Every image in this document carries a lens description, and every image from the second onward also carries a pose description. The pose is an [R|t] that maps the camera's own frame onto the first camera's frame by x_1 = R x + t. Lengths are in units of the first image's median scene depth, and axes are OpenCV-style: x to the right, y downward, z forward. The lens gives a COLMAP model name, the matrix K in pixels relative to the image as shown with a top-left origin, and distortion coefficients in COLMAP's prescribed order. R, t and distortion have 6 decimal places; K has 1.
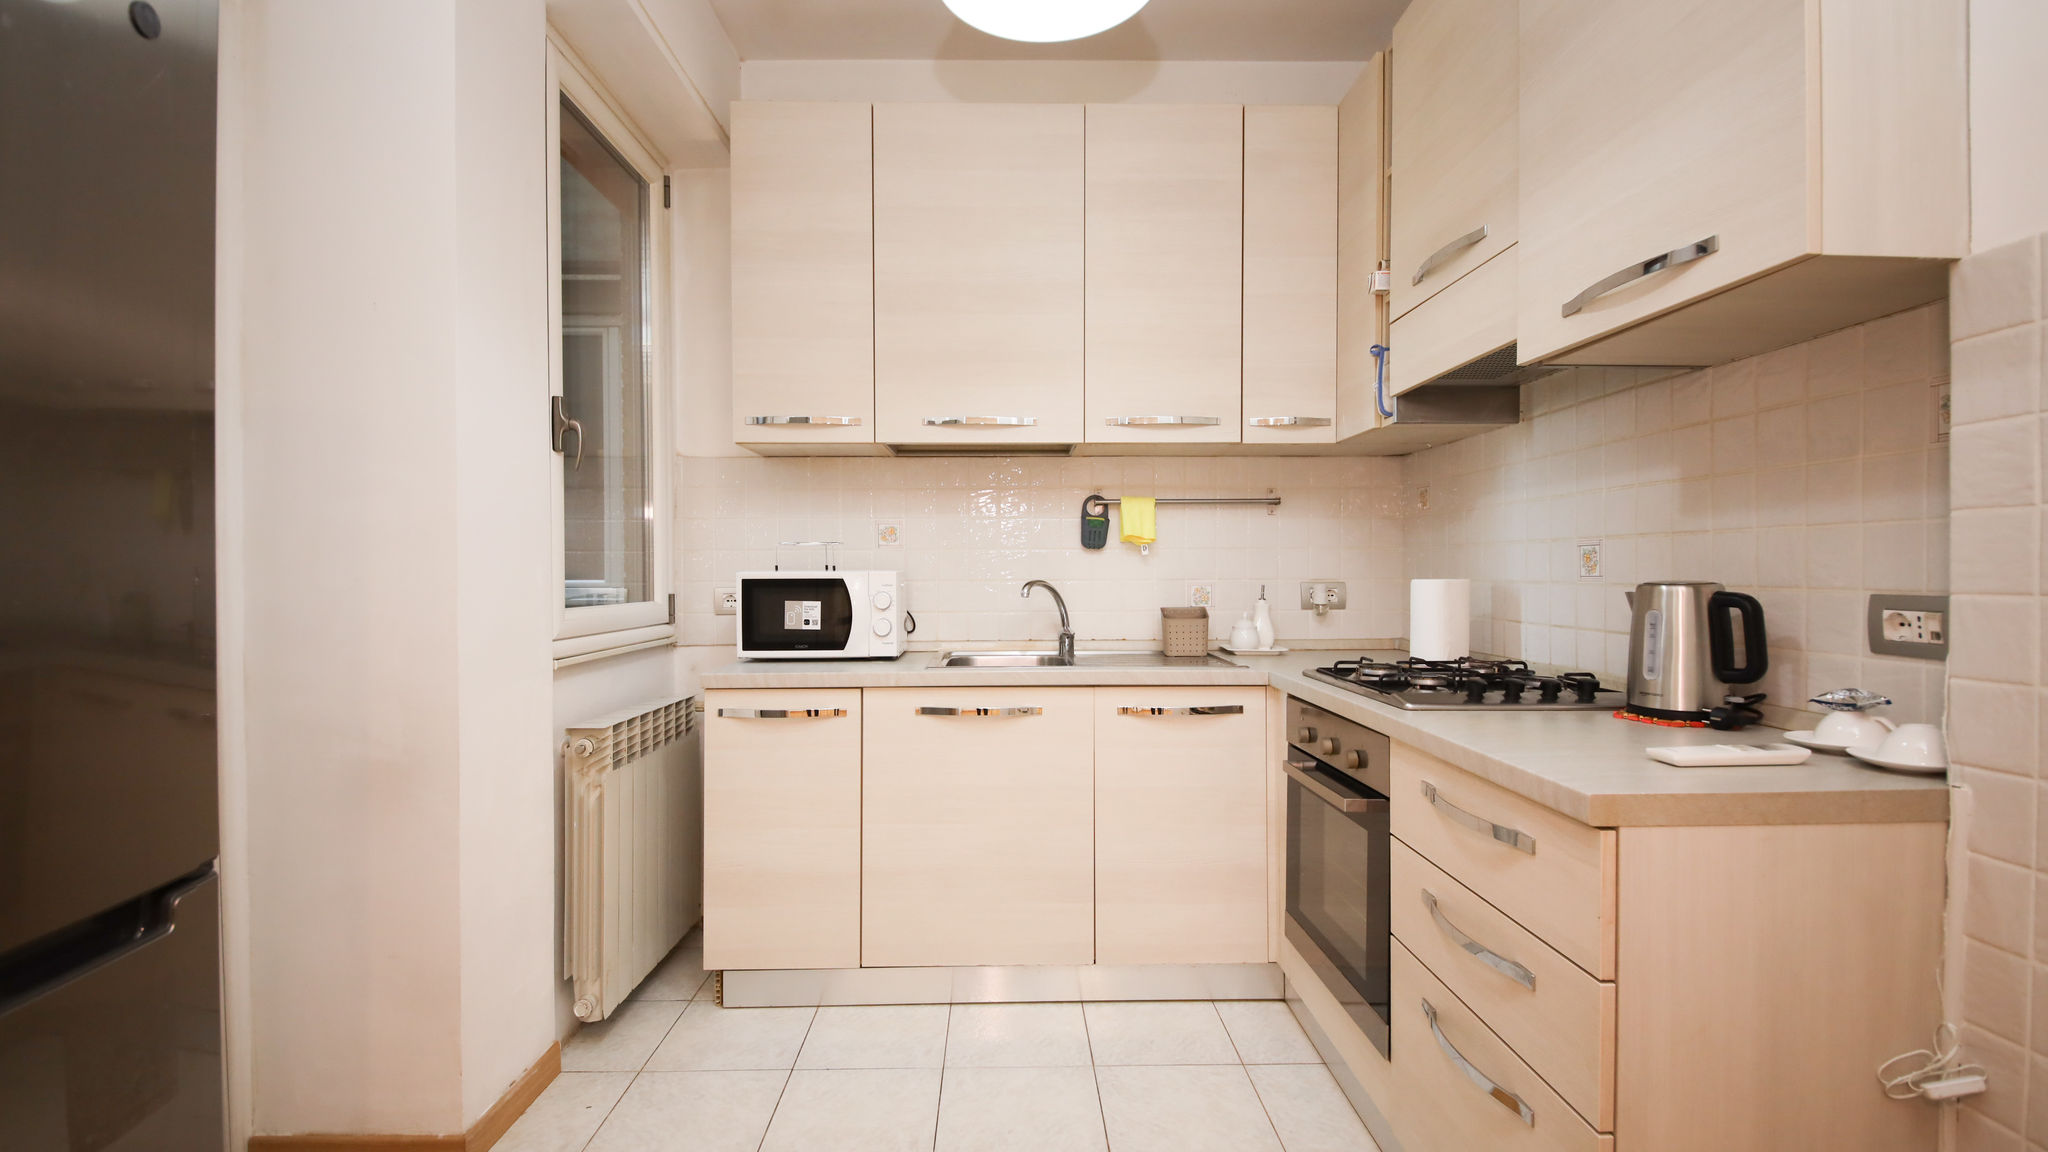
lens RADIAL K [[942.7, 0, 1028.9], [0, 942.7, 564.4], [0, 0, 1]] dist [0.024831, -0.033580]
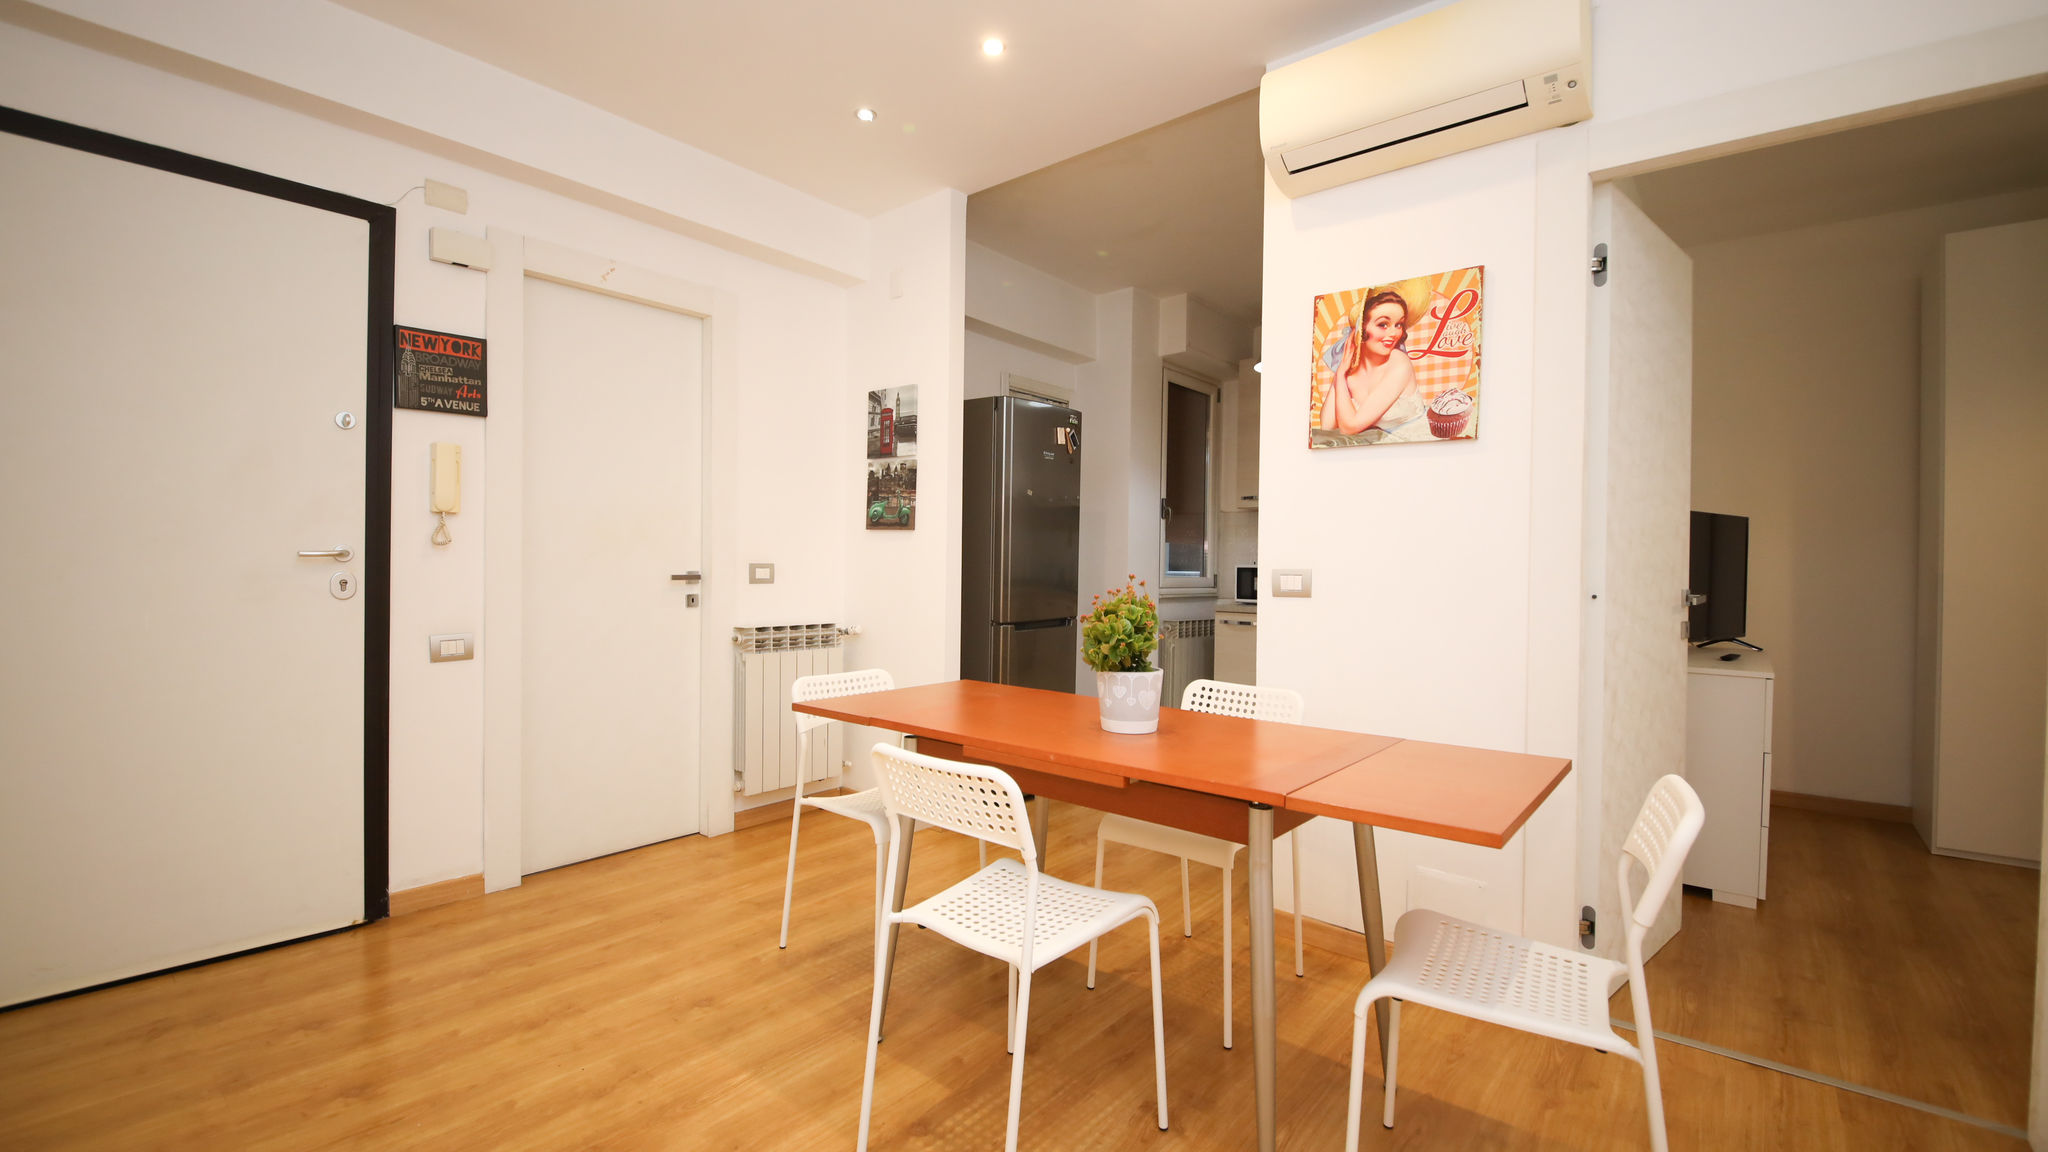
lens RADIAL K [[855.7, 0, 1024.0], [0, 855.7, 576.0], [0, 0, 1]] dist [0.000093, -0.011096]
pose [[0.748717, 0.022295, -0.662514, 0.693202], [-0.014550, 0.999746, 0.017200, 0.007473], [0.662730, -0.003239, 0.748852, -0.913817]]
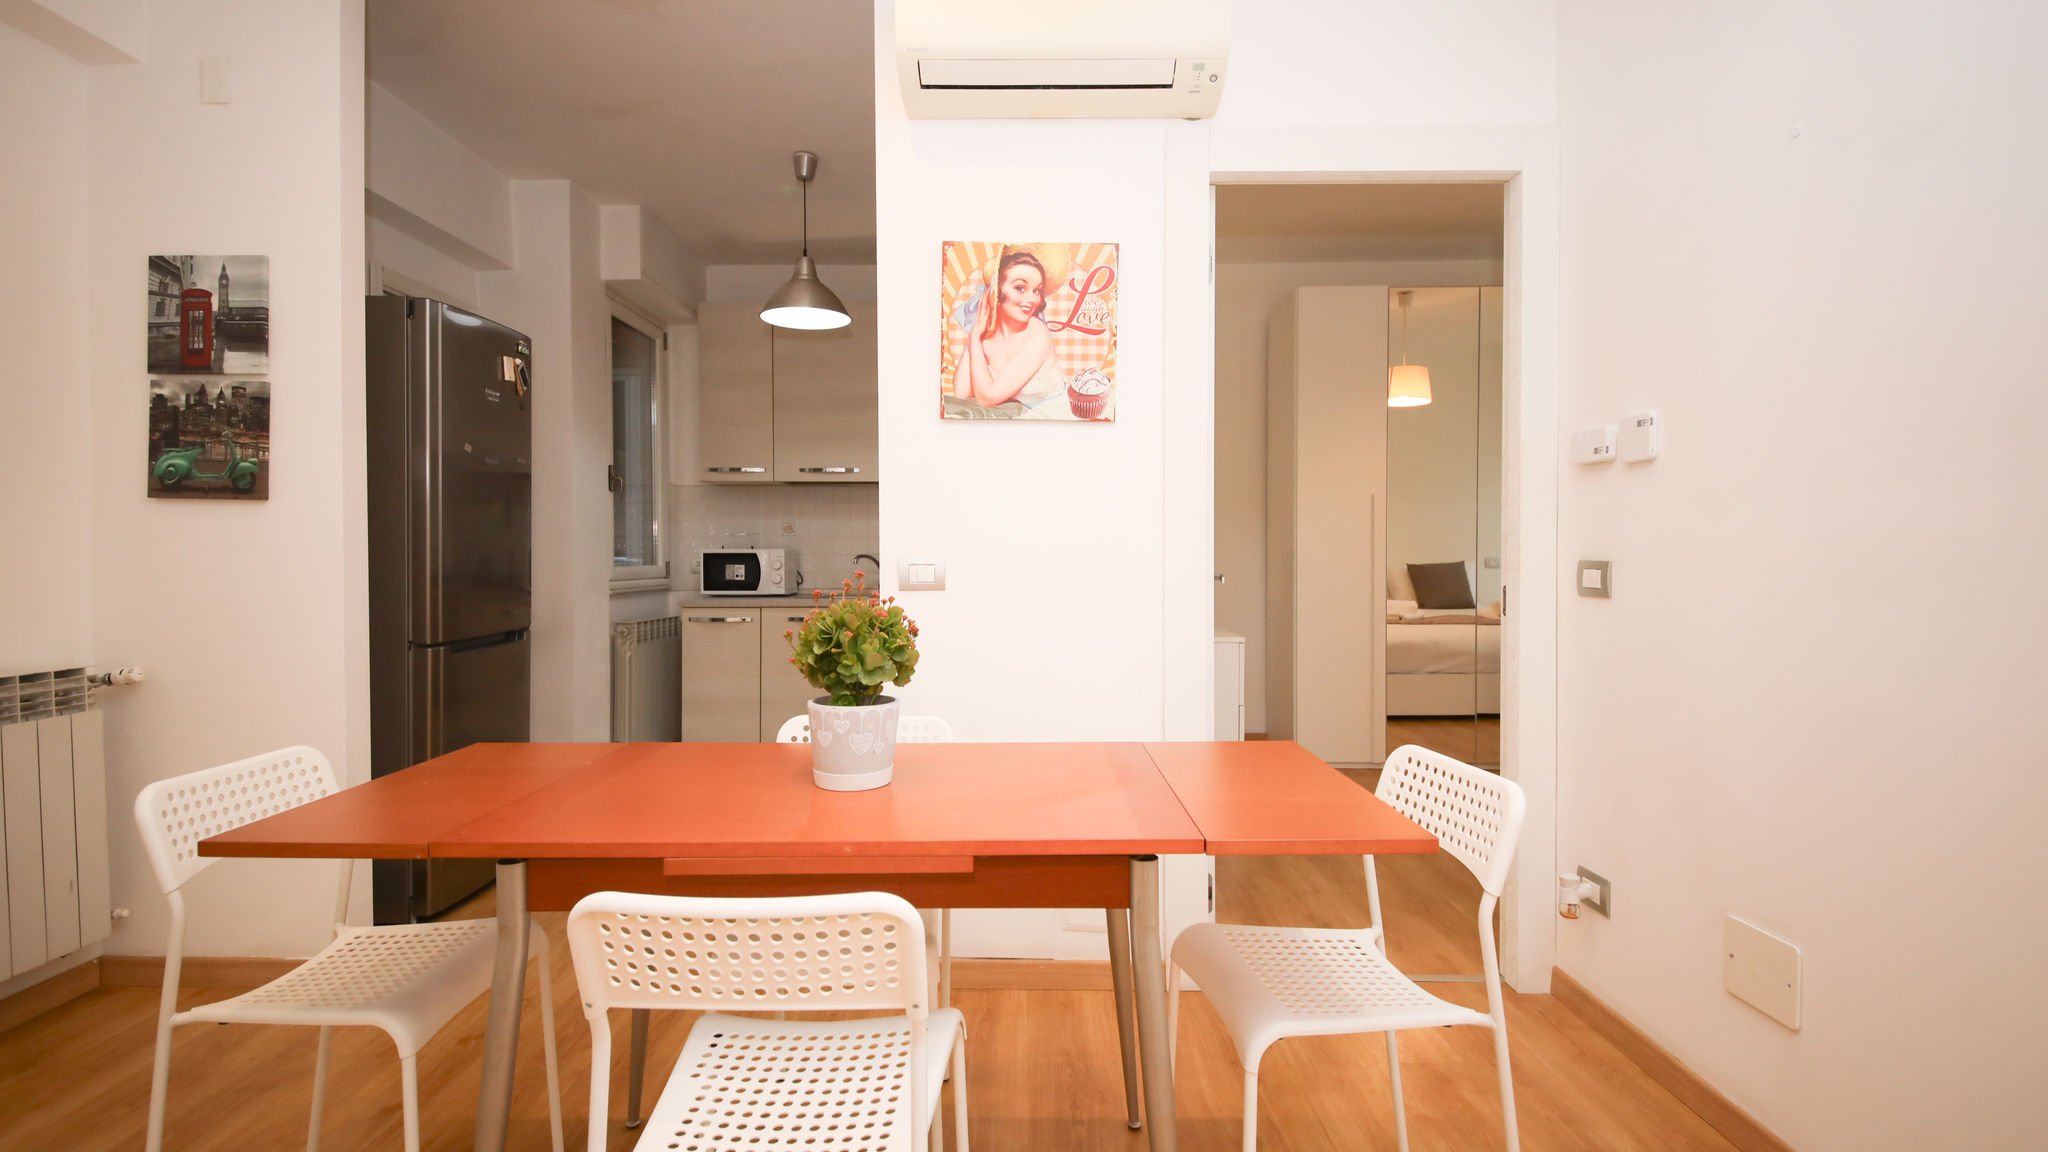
lens RADIAL K [[942.7, 0, 1028.9], [0, 942.7, 564.4], [0, 0, 1]] dist [0.024831, -0.033580]
pose [[0.999867, 0.005936, -0.015192, 0.381341], [-0.005666, 0.999827, 0.017715, 0.000801], [0.015294, -0.017626, 0.999728, -0.894285]]
